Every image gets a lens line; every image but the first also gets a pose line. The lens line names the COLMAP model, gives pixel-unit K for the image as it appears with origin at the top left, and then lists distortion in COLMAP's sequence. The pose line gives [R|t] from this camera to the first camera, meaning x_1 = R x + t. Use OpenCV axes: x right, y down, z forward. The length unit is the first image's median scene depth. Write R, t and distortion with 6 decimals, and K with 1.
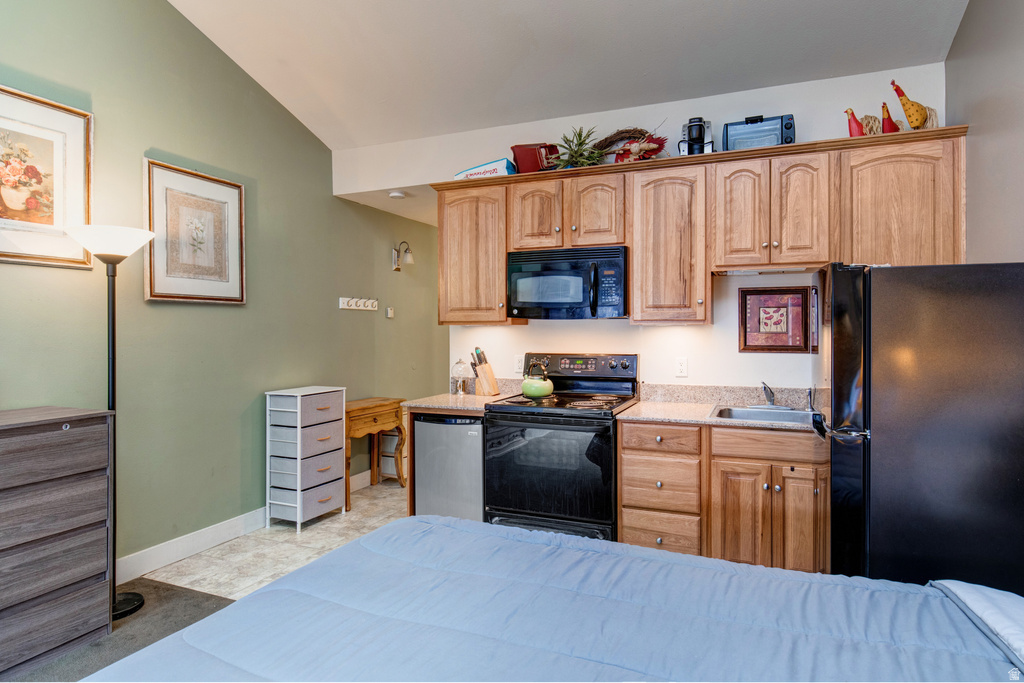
lens RADIAL K [[585.7, 0, 483.5], [0, 585.7, 337.1], [0, 0, 1]] dist [-0.002801, -0.000671]
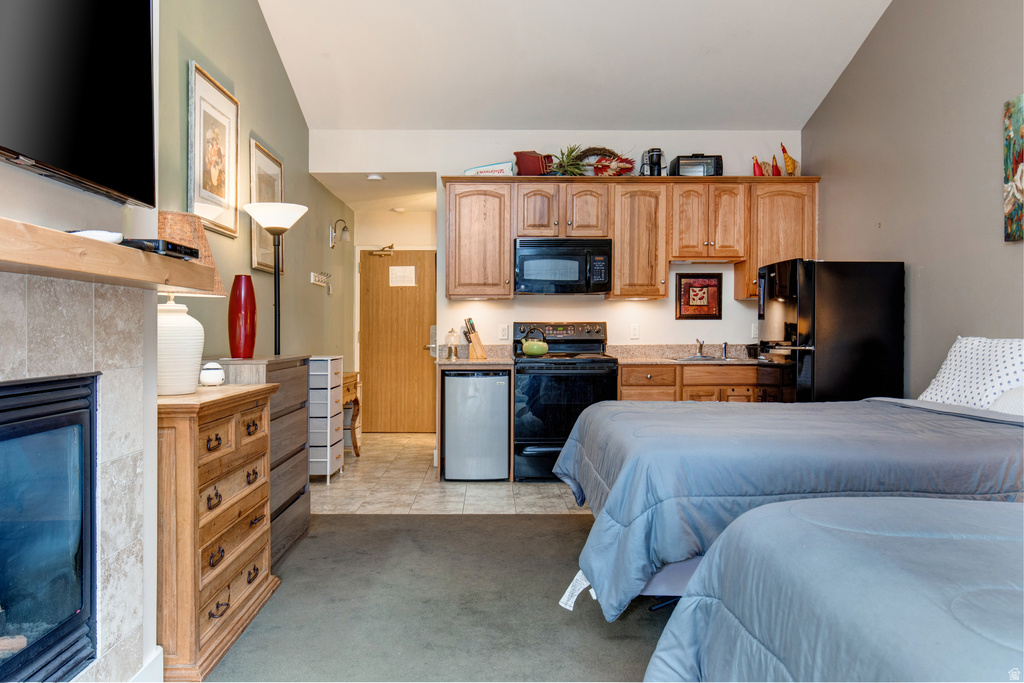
lens RADIAL K [[738.7, 0, 462.1], [0, 738.7, 344.1], [0, 0, 1]] dist [0.012358, -0.005439]
pose [[0.926101, -0.004756, 0.377246, -0.688530], [0.001800, 0.999965, 0.008187, 0.068048], [-0.377272, -0.006903, 0.926077, -0.425574]]
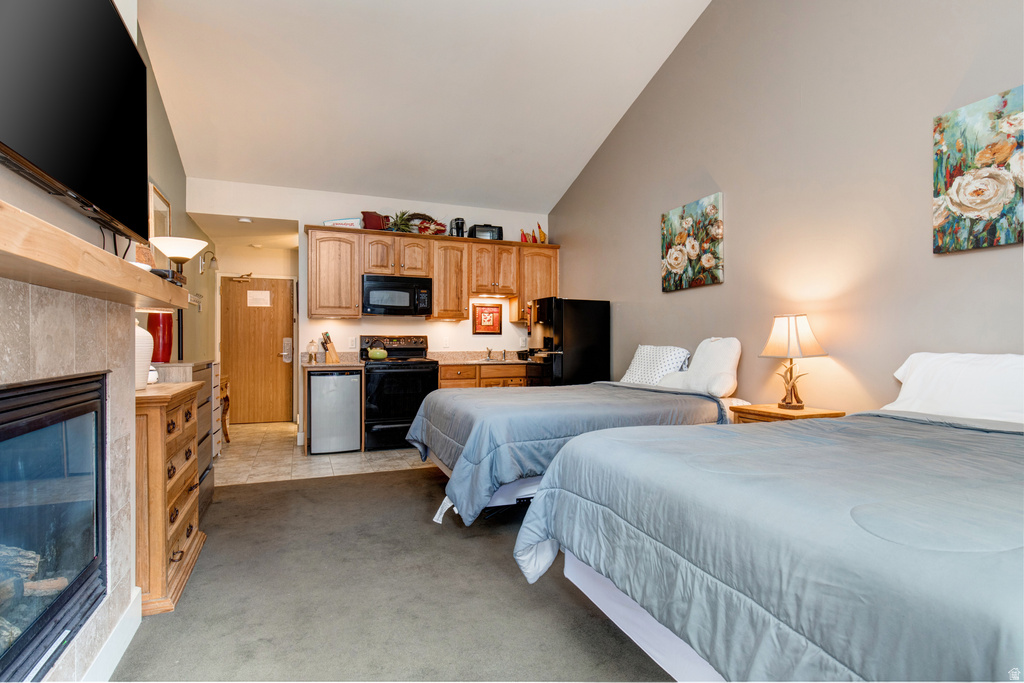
lens RADIAL K [[550.0, 0, 511.6], [0, 550.0, 350.0], [0, 0, 1]] dist [0.000666, -0.000224]
pose [[0.707418, -0.005634, 0.706773, -0.825755], [0.004208, 0.999984, 0.003759, 0.073182], [-0.706783, 0.000315, 0.707430, -0.454847]]
